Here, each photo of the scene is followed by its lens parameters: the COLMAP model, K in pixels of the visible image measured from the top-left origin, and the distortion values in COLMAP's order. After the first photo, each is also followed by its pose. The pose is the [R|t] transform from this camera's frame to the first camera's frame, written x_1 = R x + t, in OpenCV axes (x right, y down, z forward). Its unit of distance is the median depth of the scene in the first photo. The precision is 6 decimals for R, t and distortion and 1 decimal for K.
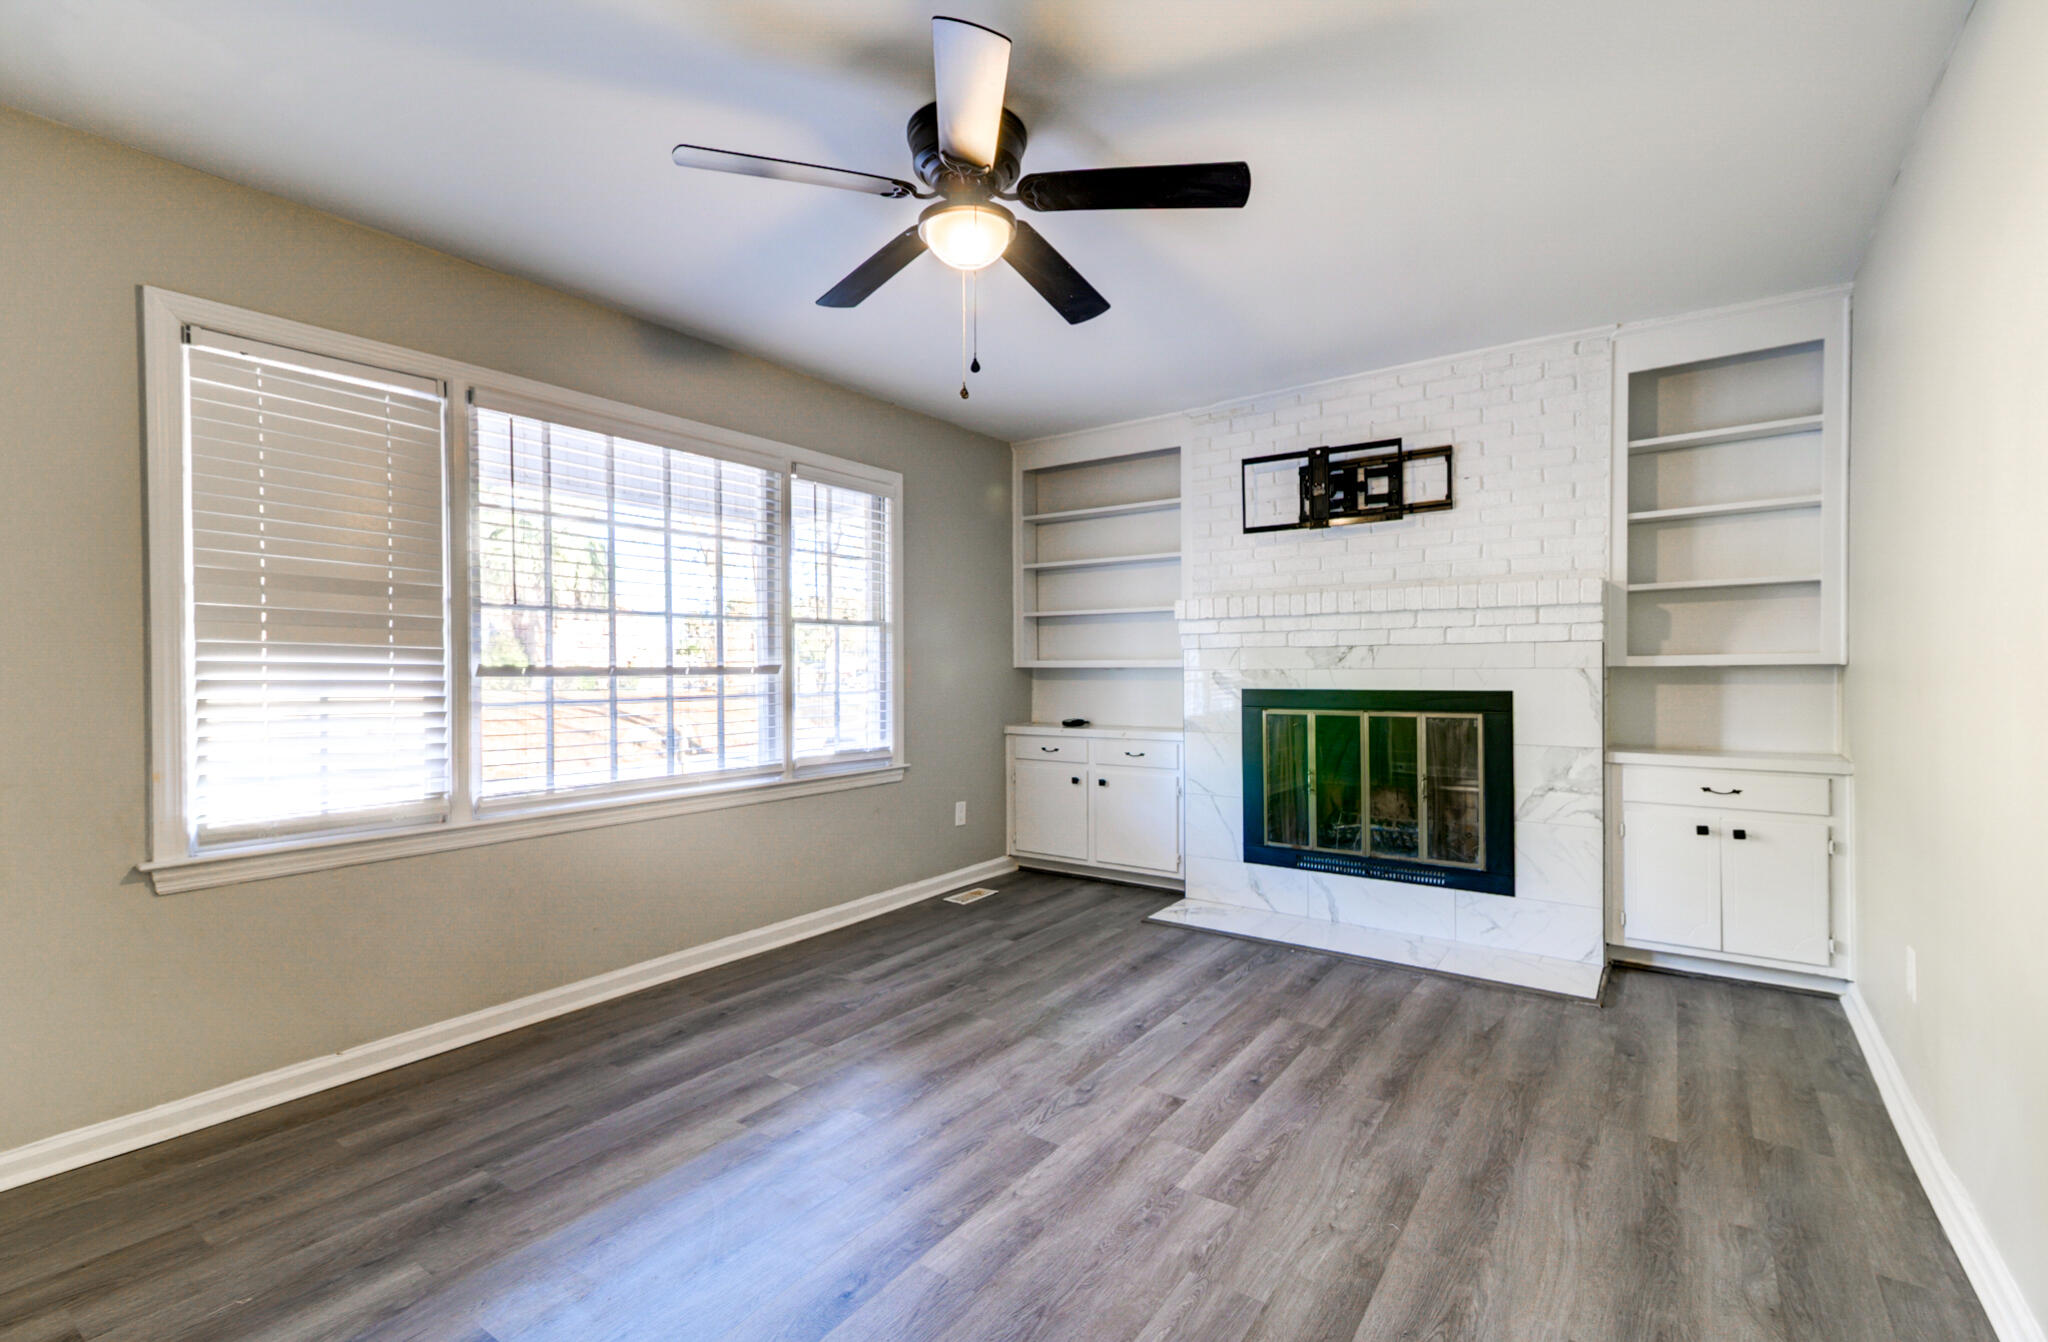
lens RADIAL K [[910.5, 0, 1012.2], [0, 910.5, 671.5], [0, 0, 1]] dist [0.019220, -0.000102]
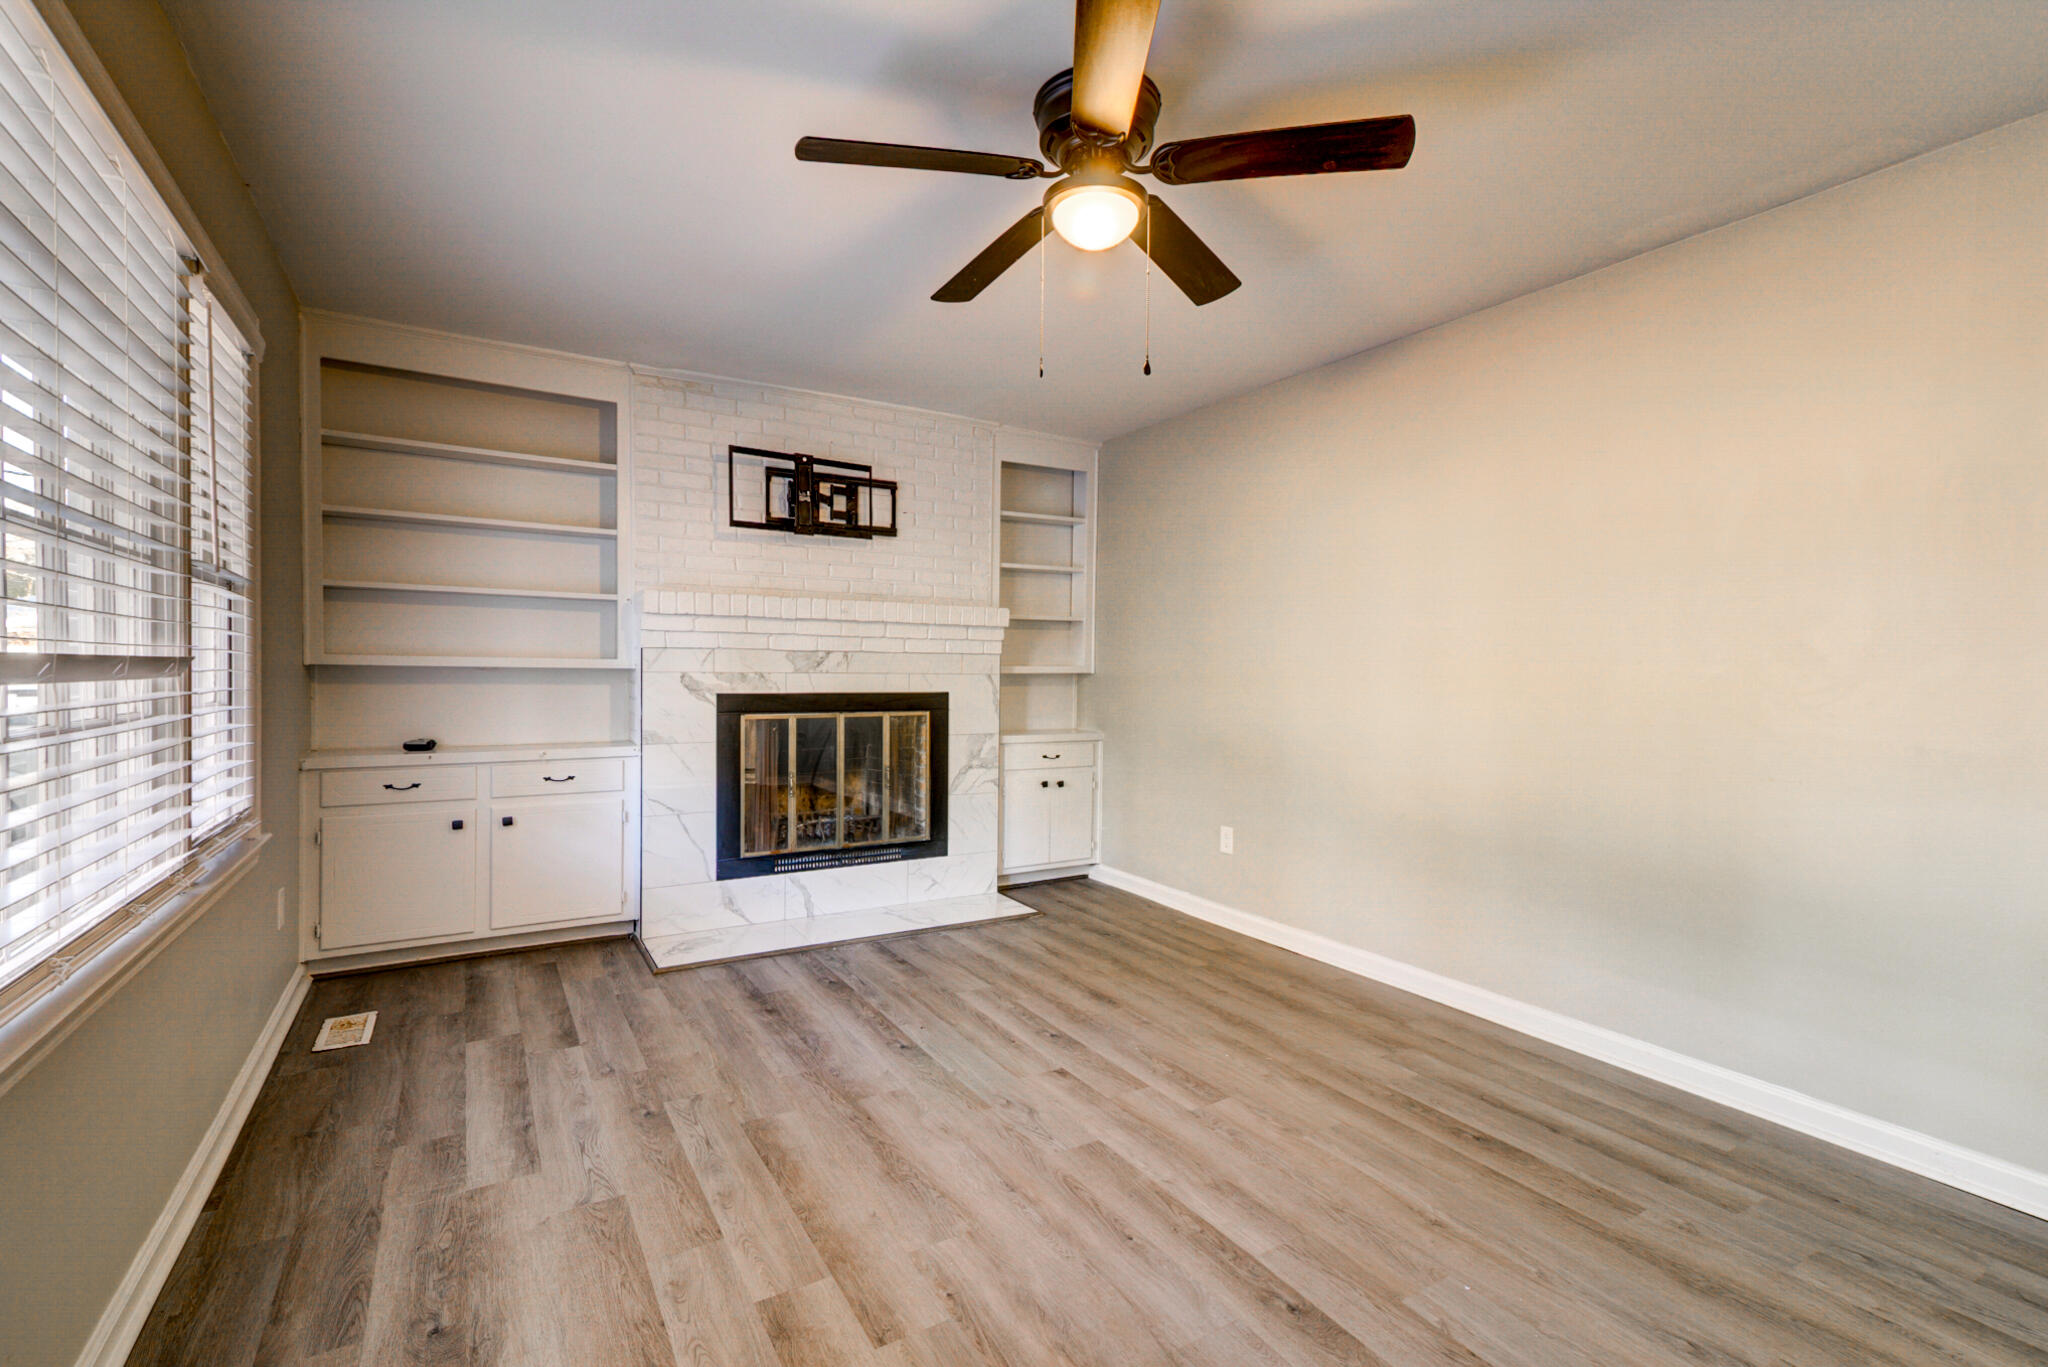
lens RADIAL K [[918.0, 0, 1021.6], [0, 918.0, 688.1], [0, 0, 1]] dist [0.019380, -0.000387]
pose [[0.388177, -0.008400, 0.921547, -0.622019], [-0.010302, 0.999856, 0.013453, -0.002661], [-0.921527, -0.014716, 0.388035, 0.455971]]
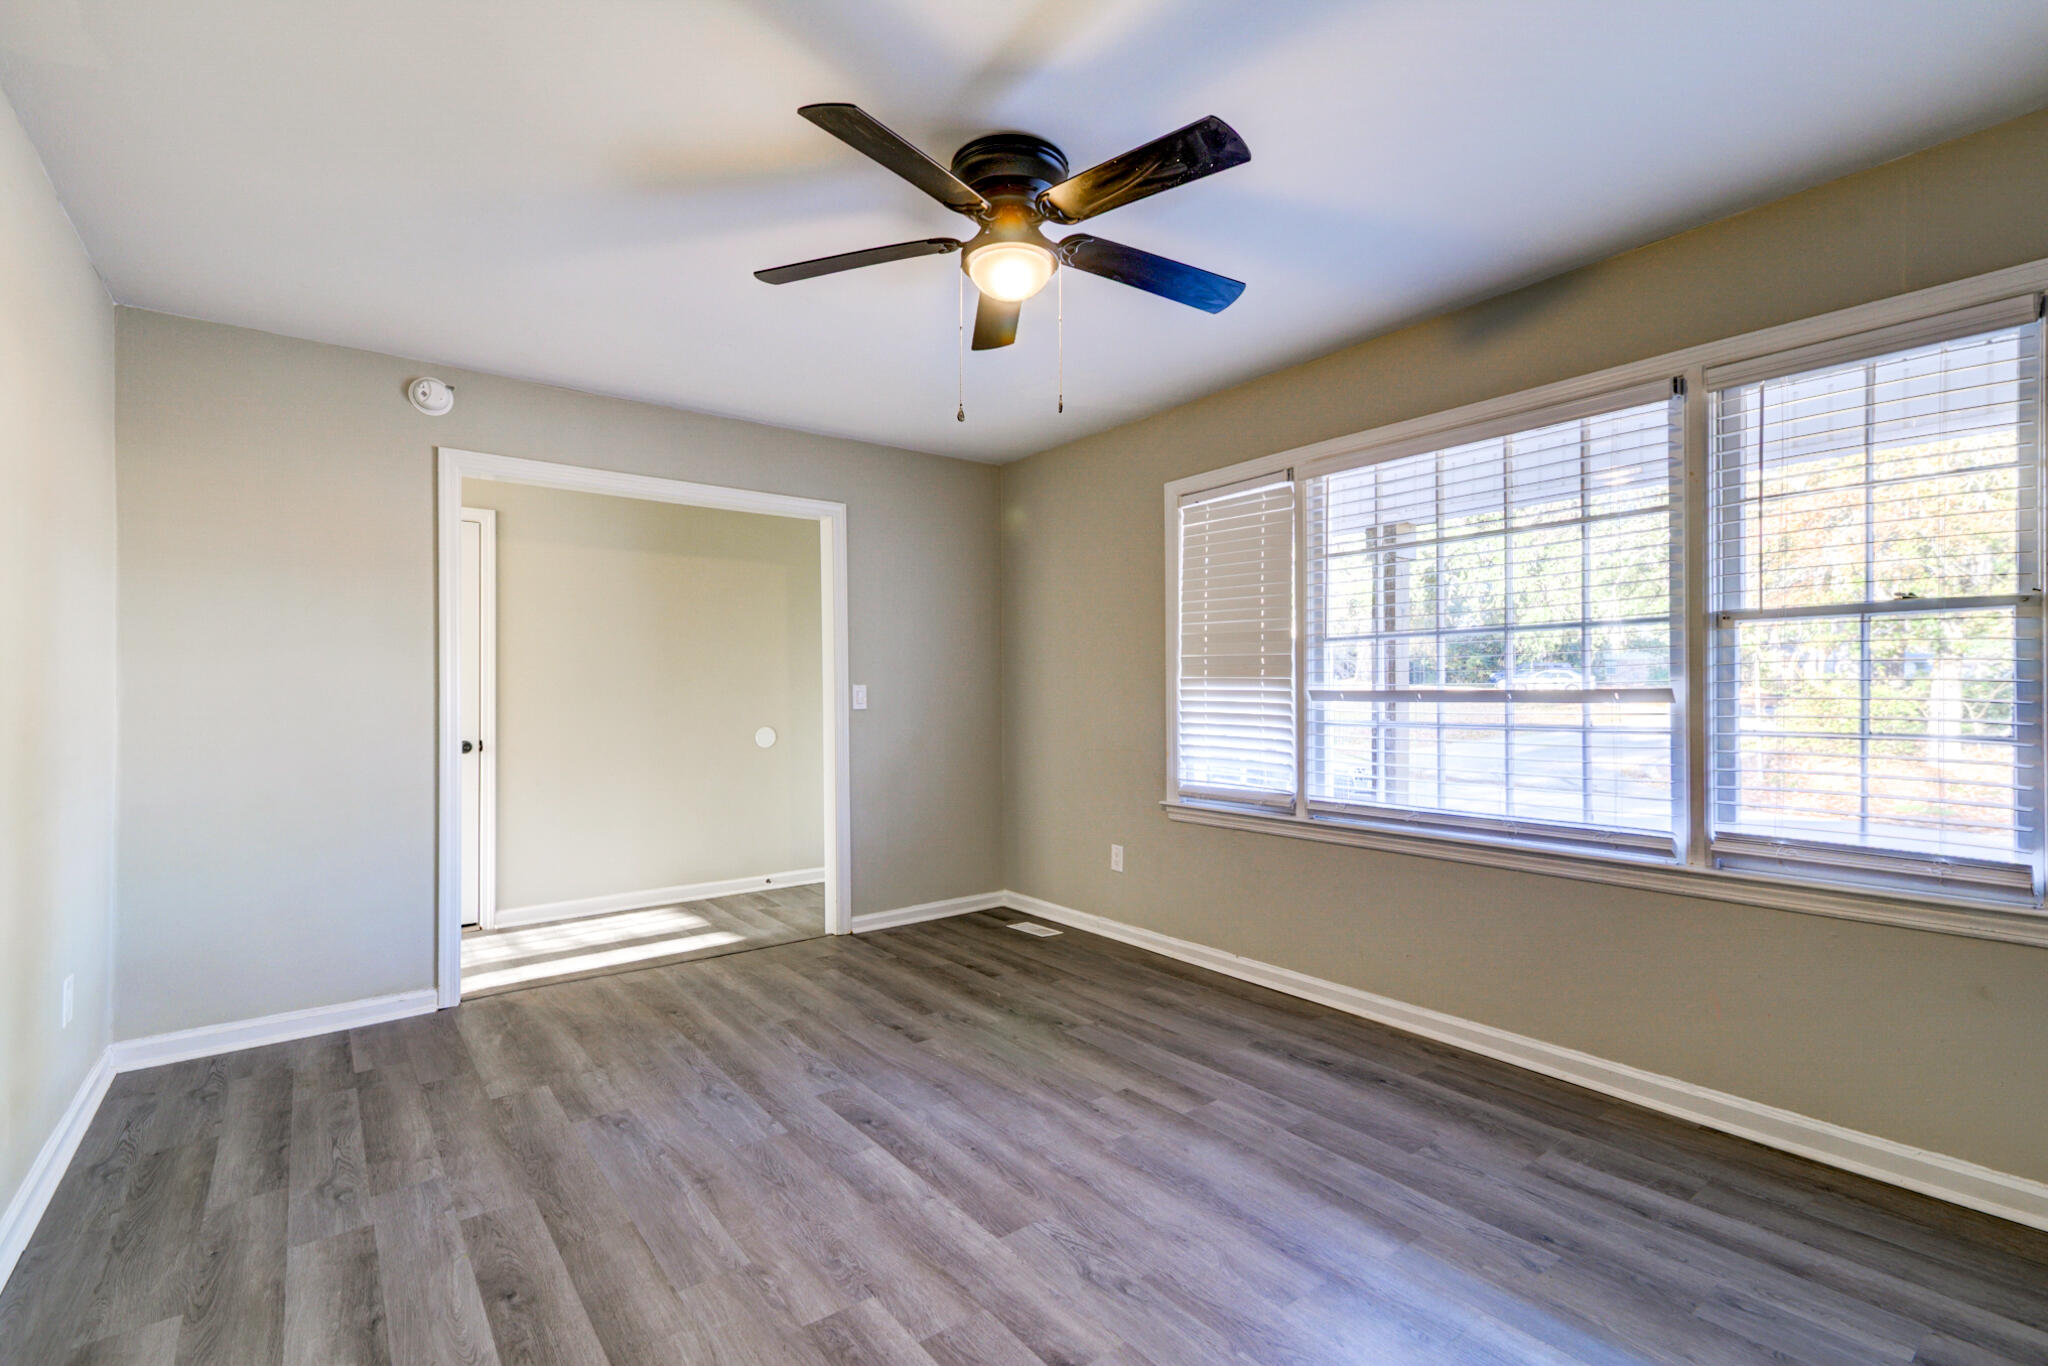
lens RADIAL K [[918.0, 0, 1021.6], [0, 918.0, 687.6], [0, 0, 1]] dist [0.019380, -0.000387]
pose [[-0.281213, 0.000474, -0.959645, 0.603599], [0.002459, 0.999997, -0.000227, -0.010819], [0.959642, -0.002424, -0.281213, 0.848859]]
